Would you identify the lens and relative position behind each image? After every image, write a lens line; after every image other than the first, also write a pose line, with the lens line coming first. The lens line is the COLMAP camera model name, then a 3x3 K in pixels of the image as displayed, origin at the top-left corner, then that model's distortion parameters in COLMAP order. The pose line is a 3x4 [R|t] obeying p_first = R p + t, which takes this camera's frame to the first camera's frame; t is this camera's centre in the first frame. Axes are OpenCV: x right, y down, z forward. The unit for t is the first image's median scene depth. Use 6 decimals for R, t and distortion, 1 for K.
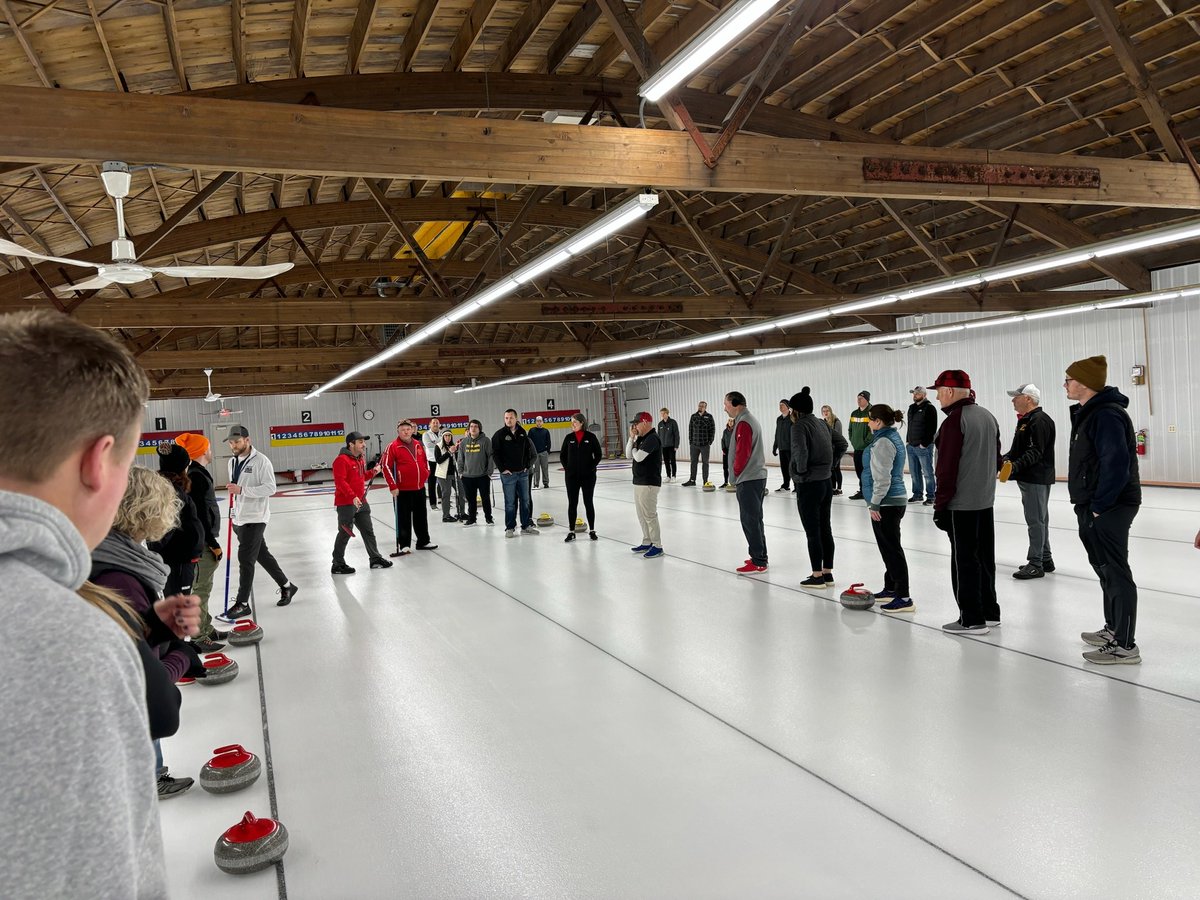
lens RADIAL K [[870.0, 0, 601.2], [0, 870.0, 449.4], [0, 0, 1]] dist [0.009957, -0.000917]
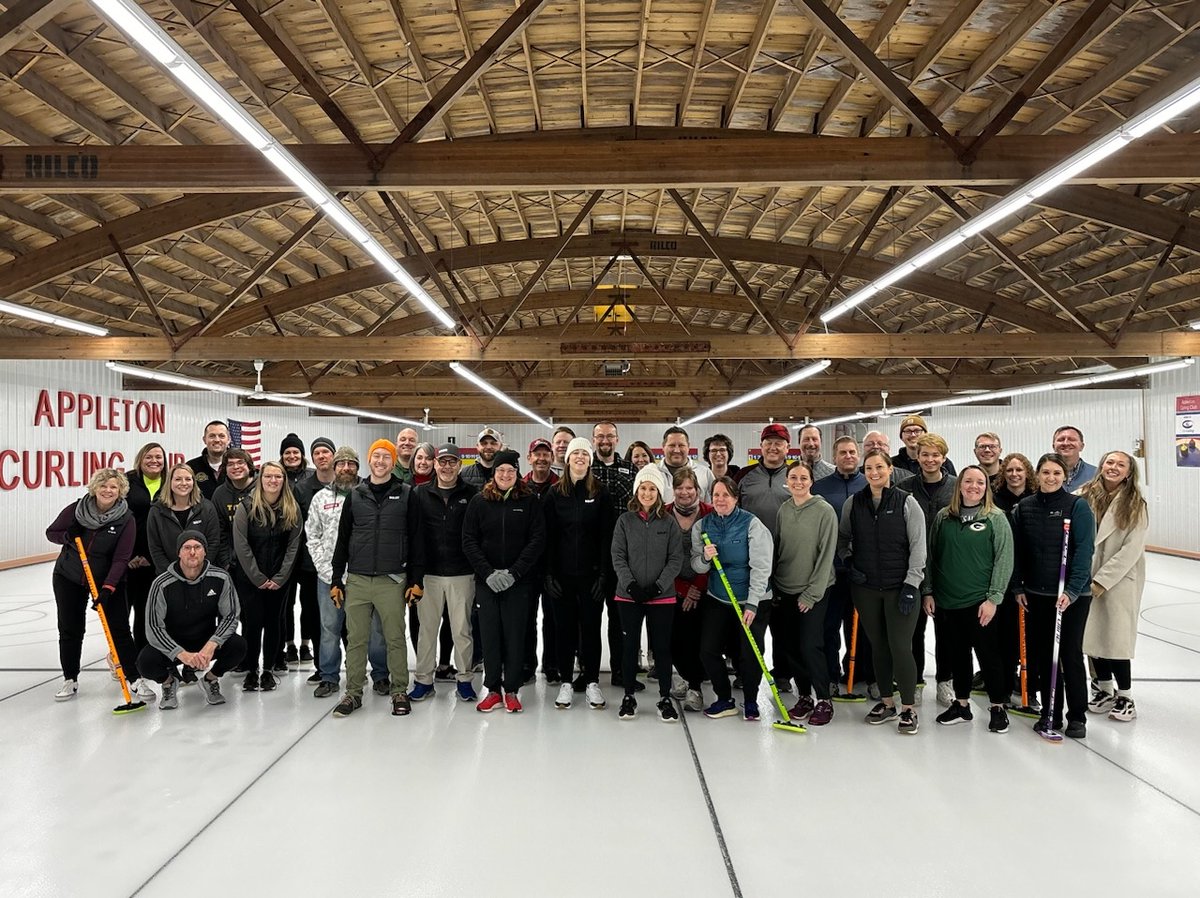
lens RADIAL K [[952.5, 0, 598.7], [0, 952.5, 448.7], [0, 0, 1]] dist [0.011372, 0.000758]
pose [[0.921306, 0.057435, -0.384572, 1.184093], [-0.070651, 0.997294, -0.020313, -0.028722], [0.382365, 0.045885, 0.922871, -1.022629]]
